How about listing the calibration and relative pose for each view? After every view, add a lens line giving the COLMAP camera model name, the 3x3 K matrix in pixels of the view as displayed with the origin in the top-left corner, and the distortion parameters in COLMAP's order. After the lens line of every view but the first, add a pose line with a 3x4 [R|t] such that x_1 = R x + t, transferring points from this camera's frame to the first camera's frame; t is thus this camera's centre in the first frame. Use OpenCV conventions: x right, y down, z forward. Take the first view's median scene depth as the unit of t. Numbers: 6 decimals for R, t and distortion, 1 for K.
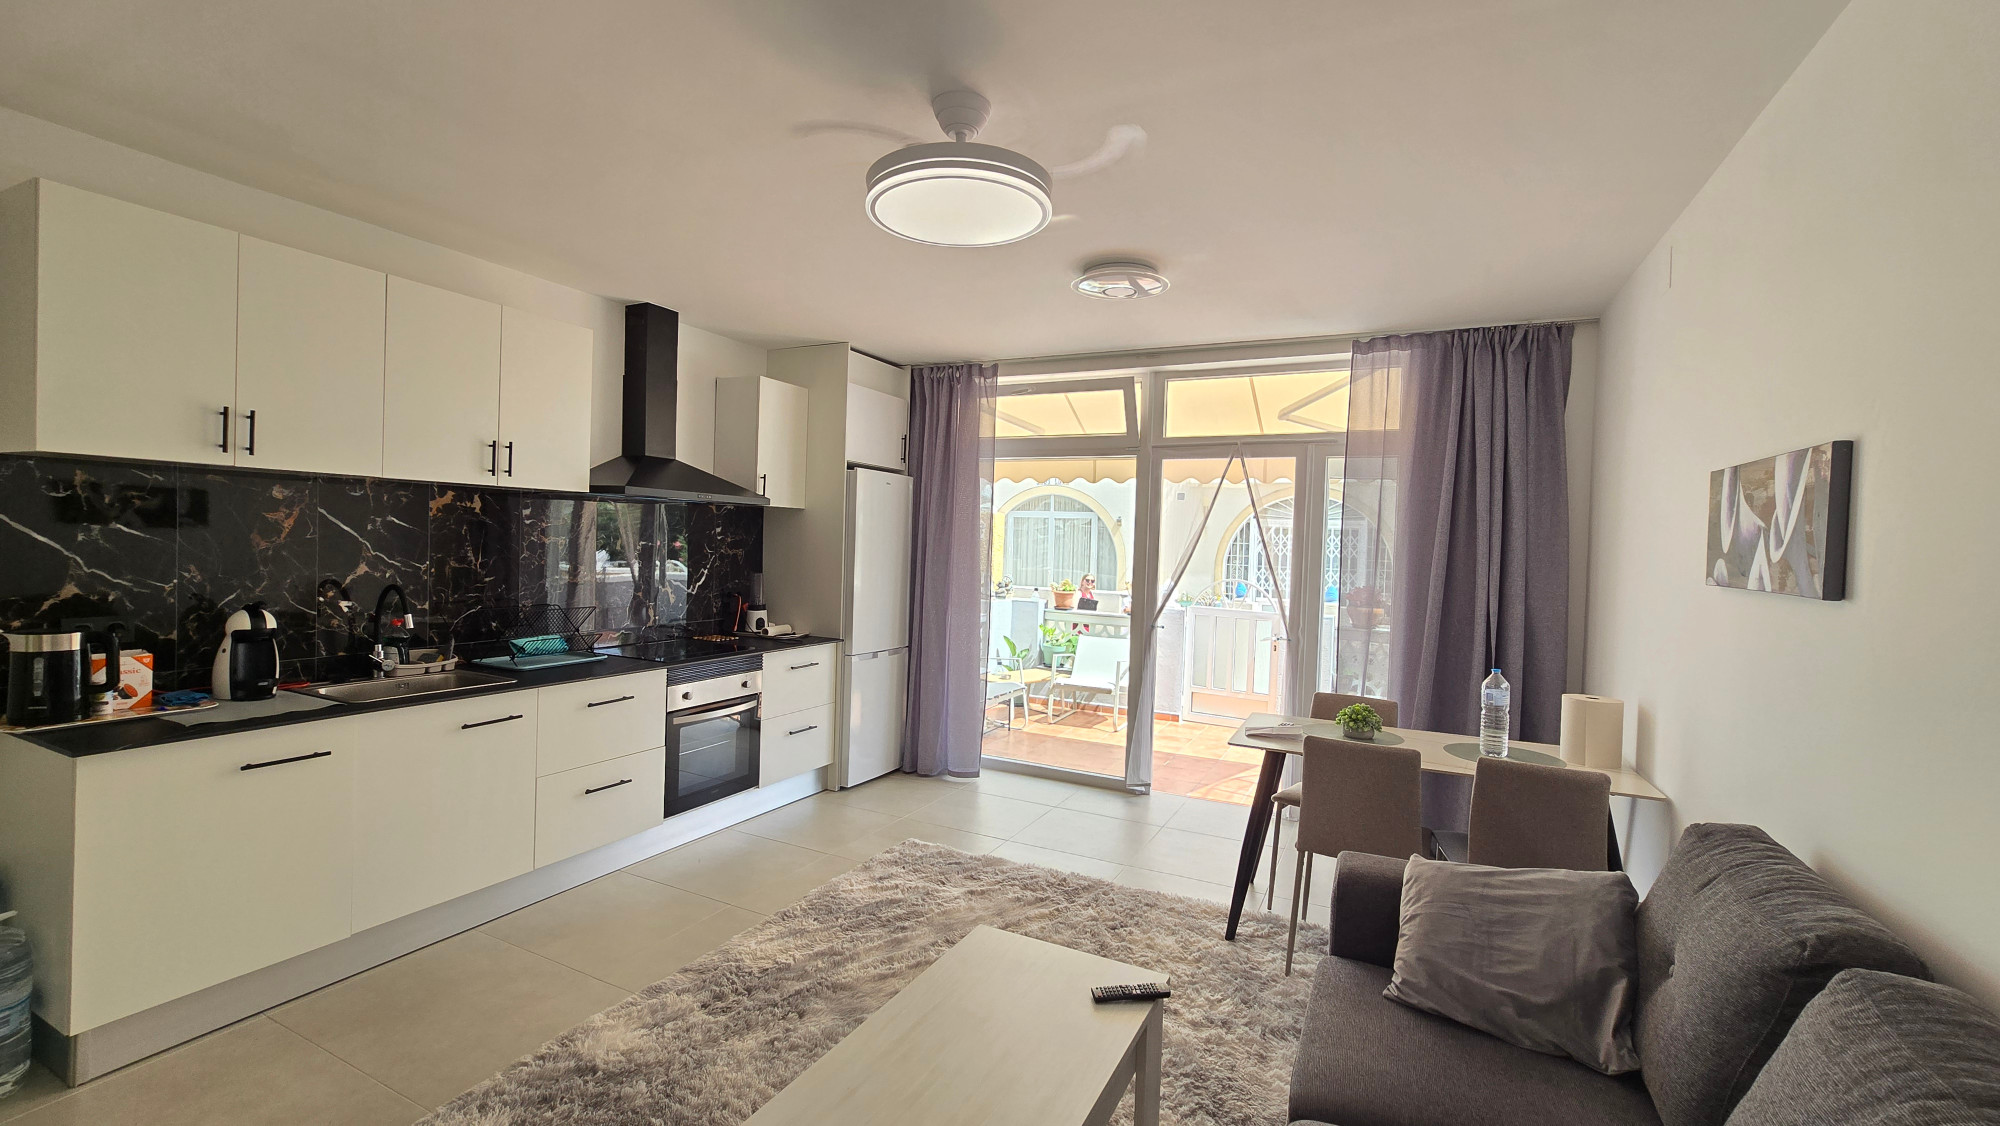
lens RADIAL K [[820.6, 0, 1000.0], [0, 820.6, 563.0], [0, 0, 1]] dist [-0.002474, -0.000319]
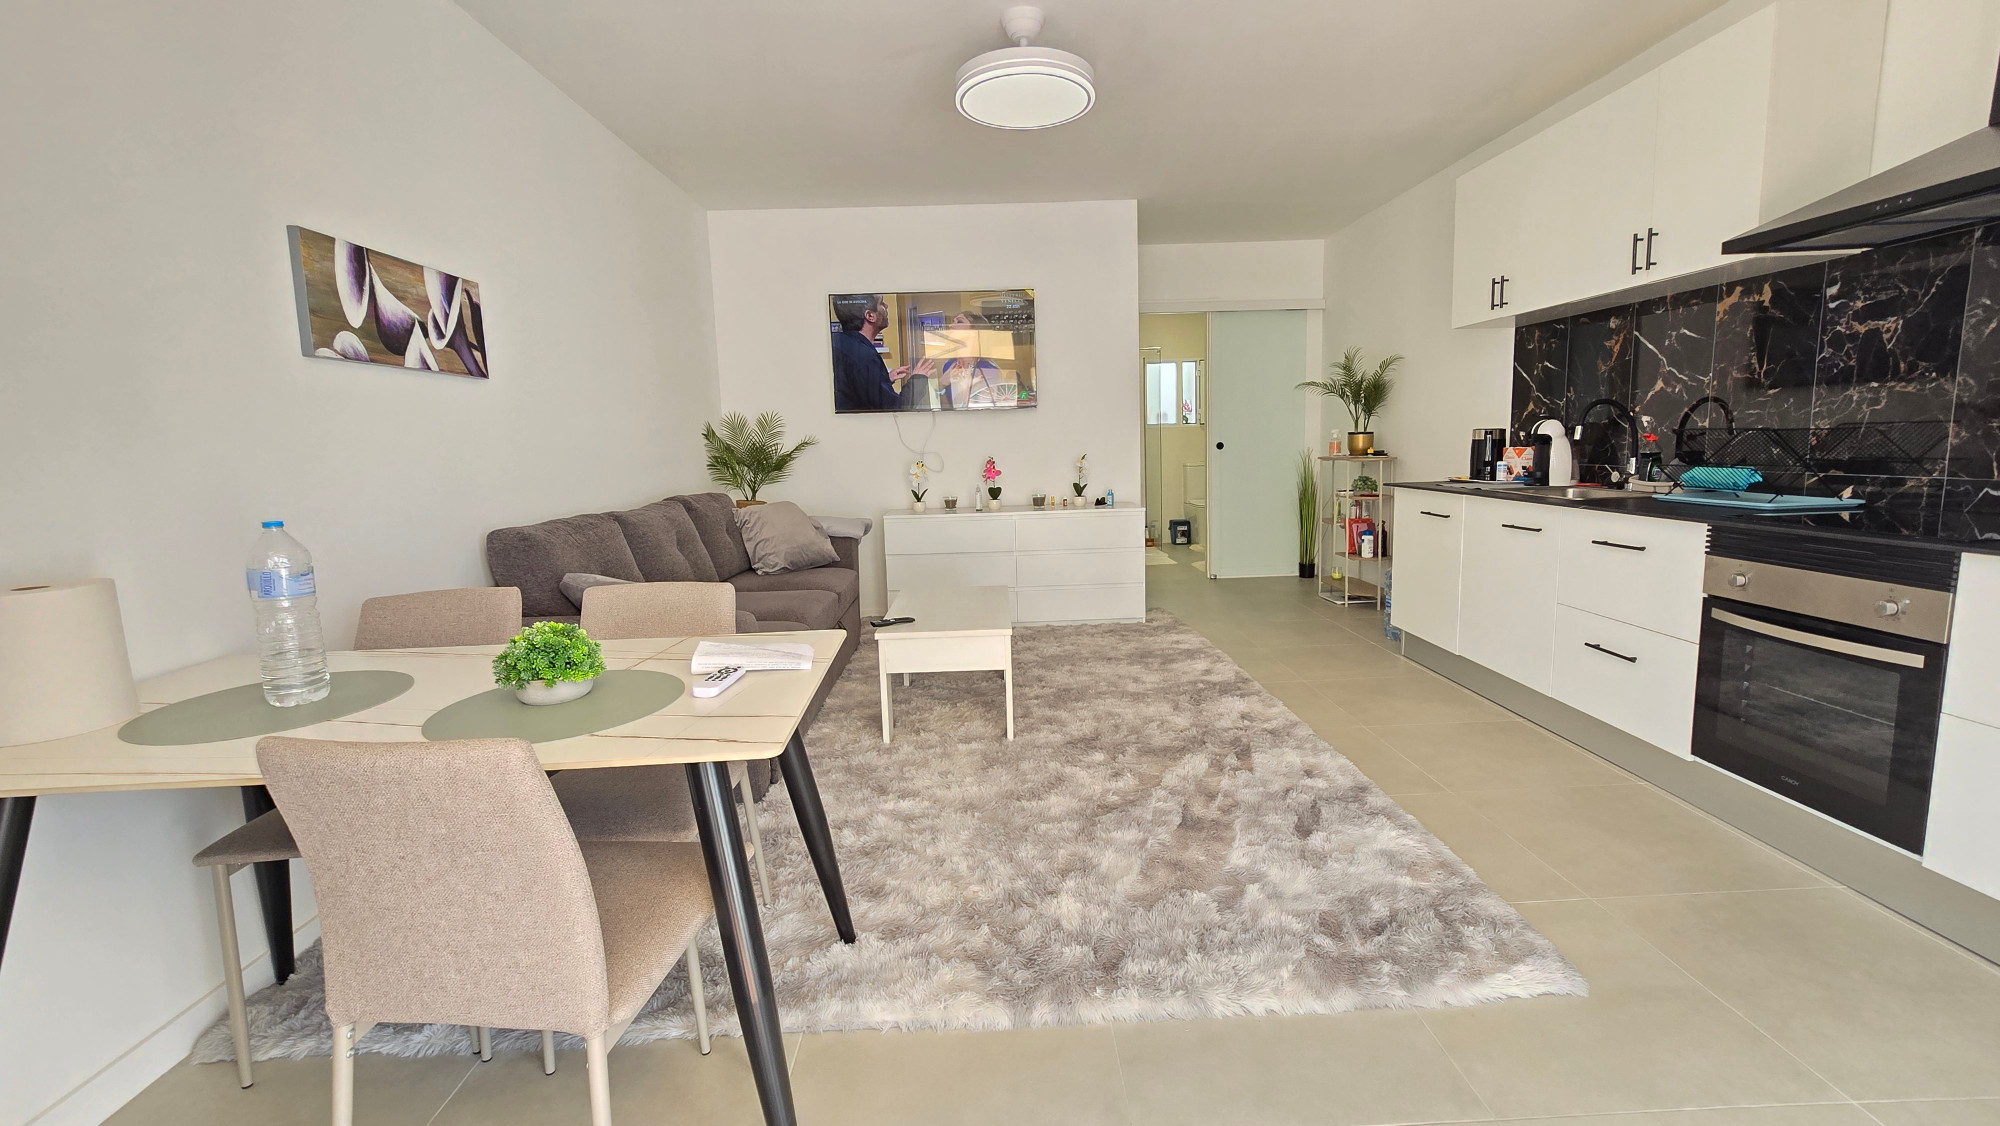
lens RADIAL K [[829.0, 0, 1009.7], [0, 829.0, 549.9], [0, 0, 1]] dist [-0.011740, 0.006941]
pose [[-0.881662, 0.058369, -0.468257, 0.297481], [-0.008782, 0.990119, 0.139956, 0.050176], [0.471799, 0.127506, -0.872438, 1.039119]]
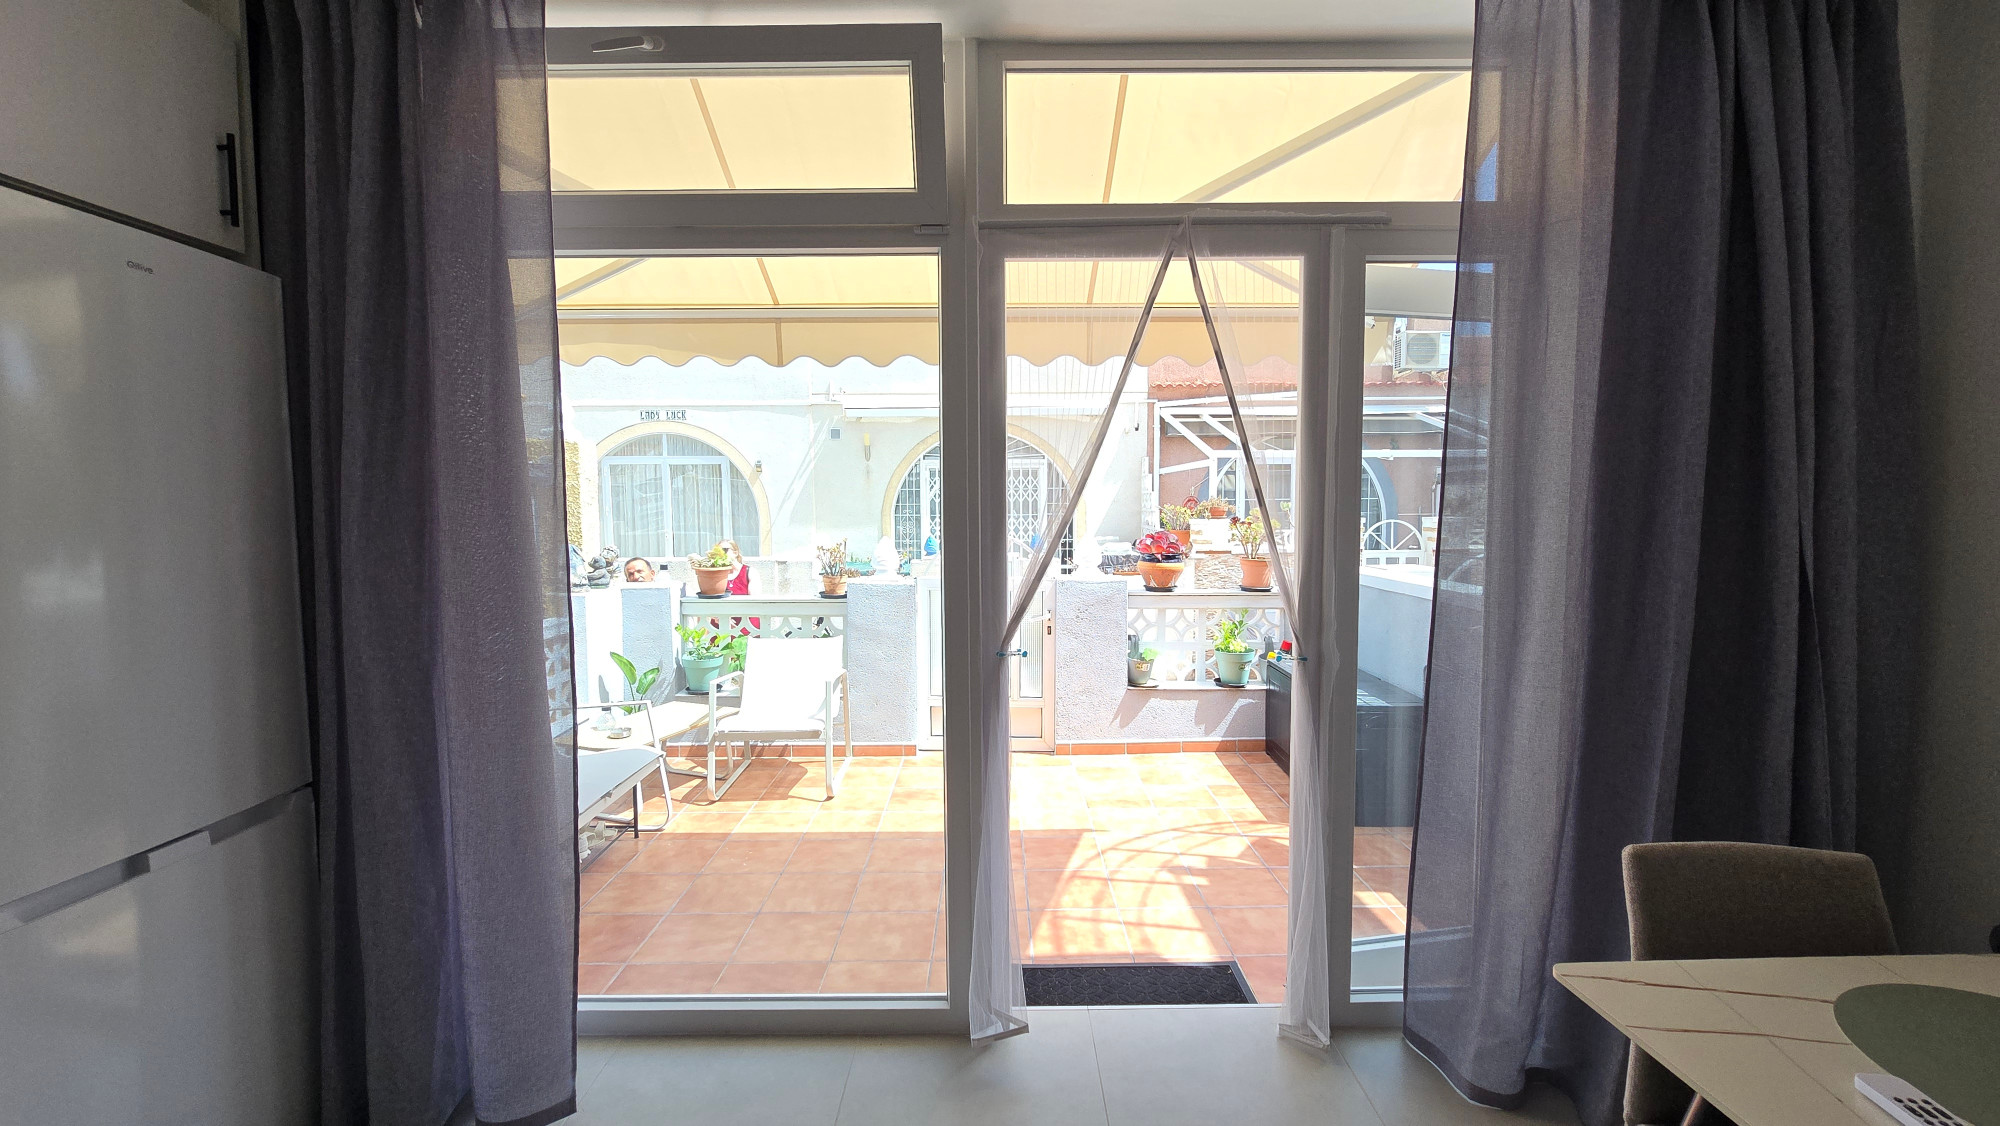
lens RADIAL K [[813.6, 0, 1013.3], [0, 813.6, 569.6], [0, 0, 1]] dist [-0.021923, -0.000007]
pose [[0.887529, -0.072580, 0.454999, 0.003024], [0.043547, 0.996308, 0.073985, 0.002021], [-0.458689, -0.045850, 0.887413, 0.660088]]
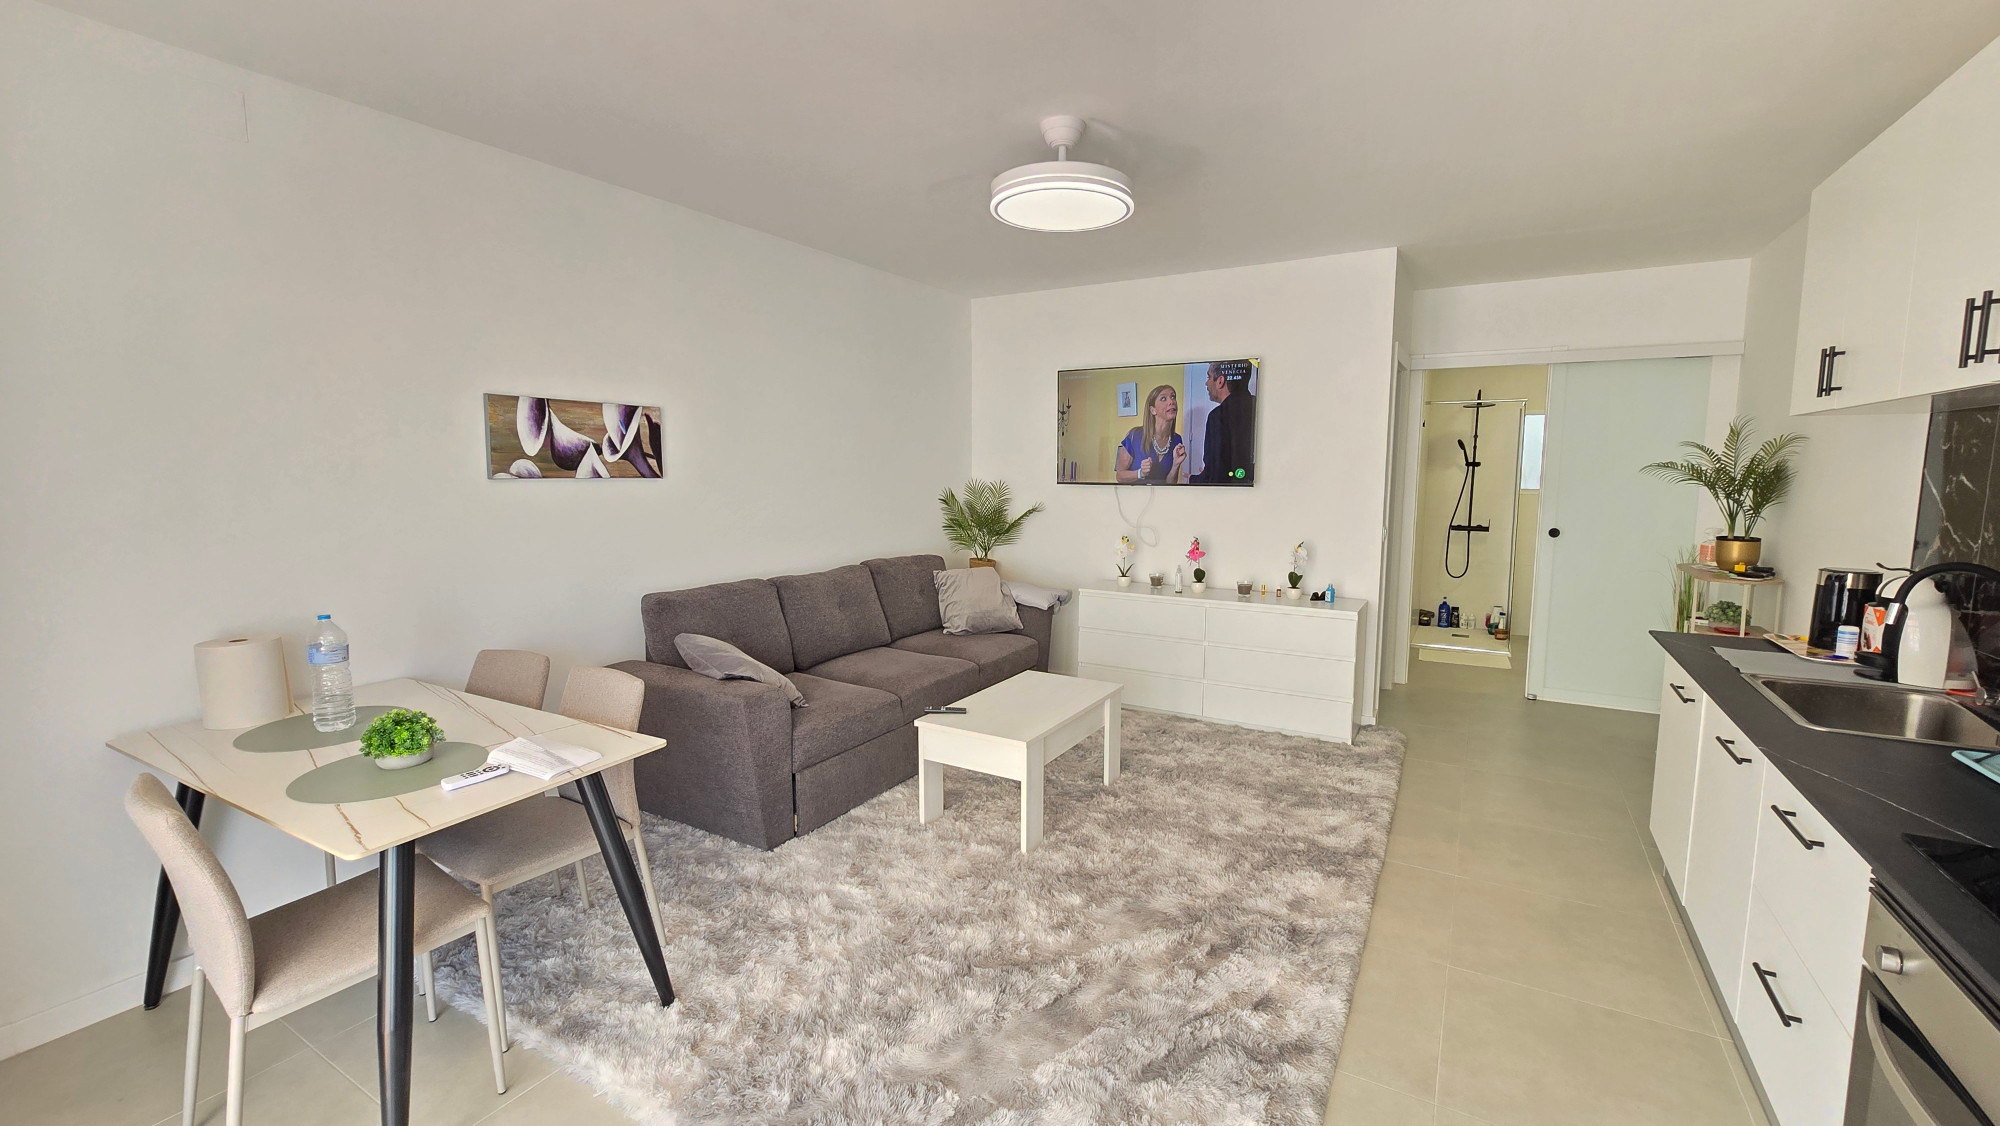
lens RADIAL K [[818.6, 0, 1008.6], [0, 818.6, 557.1], [0, 0, 1]] dist [-0.001628, -0.000076]
pose [[-0.997250, -0.040380, 0.062150, -0.032582], [-0.031551, 0.990070, 0.136990, -0.026810], [-0.067064, 0.134652, -0.988621, 1.087573]]
